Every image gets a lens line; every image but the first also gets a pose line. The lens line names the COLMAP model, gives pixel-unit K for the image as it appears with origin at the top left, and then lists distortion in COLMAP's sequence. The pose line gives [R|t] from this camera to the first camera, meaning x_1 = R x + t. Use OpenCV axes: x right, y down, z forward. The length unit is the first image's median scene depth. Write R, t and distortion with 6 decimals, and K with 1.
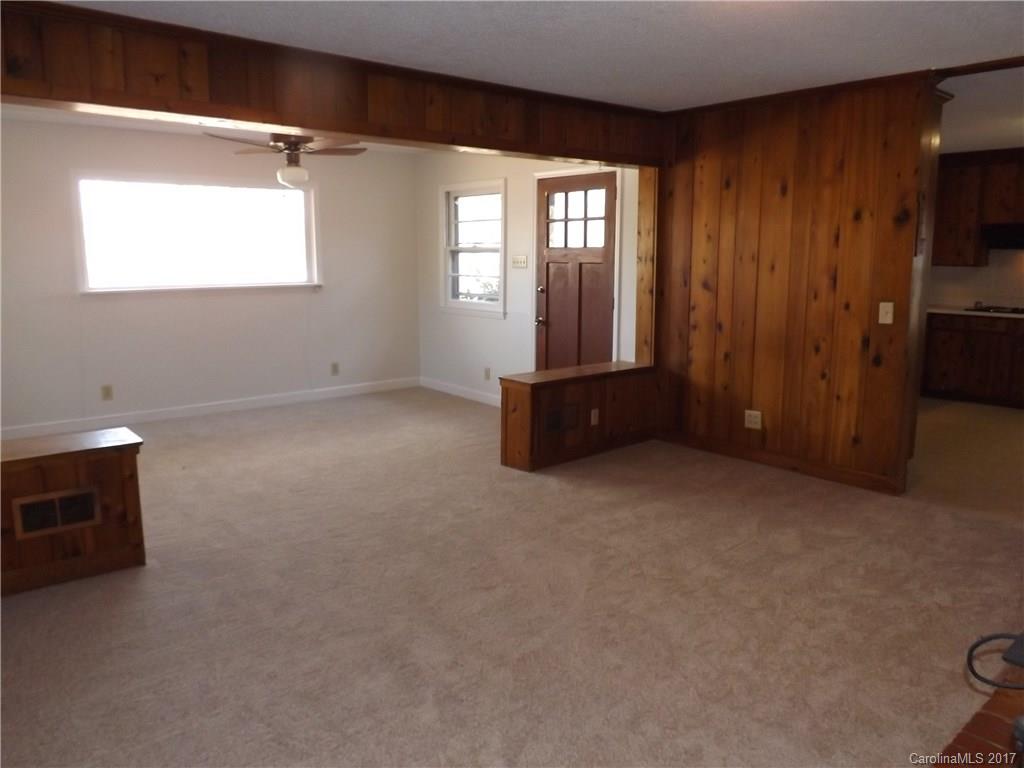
lens RADIAL K [[749.0, 0, 503.4], [0, 749.0, 382.7], [0, 0, 1]] dist [-0.052233, 0.015429]
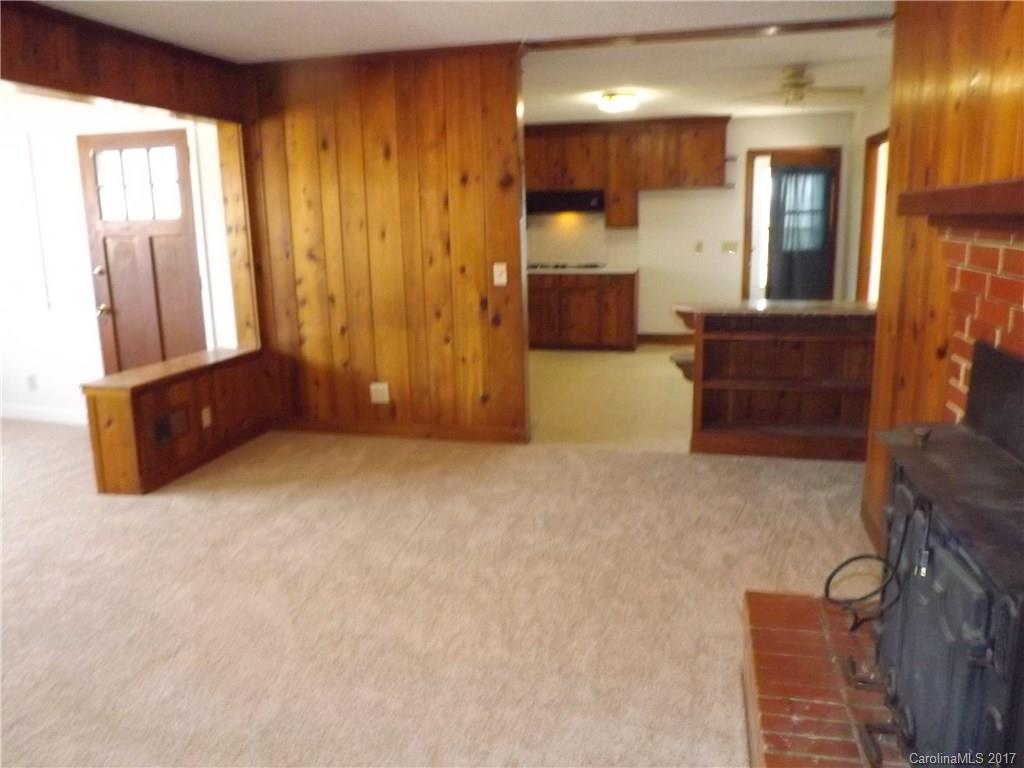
lens RADIAL K [[749.0, 0, 517.0], [0, 749.0, 384.6], [0, 0, 1]] dist [-0.052233, 0.015429]
pose [[0.807348, -0.132920, 0.574910, -0.086370], [0.113394, 0.991088, 0.069900, -0.009999], [-0.579078, 0.008758, 0.815225, 0.118035]]
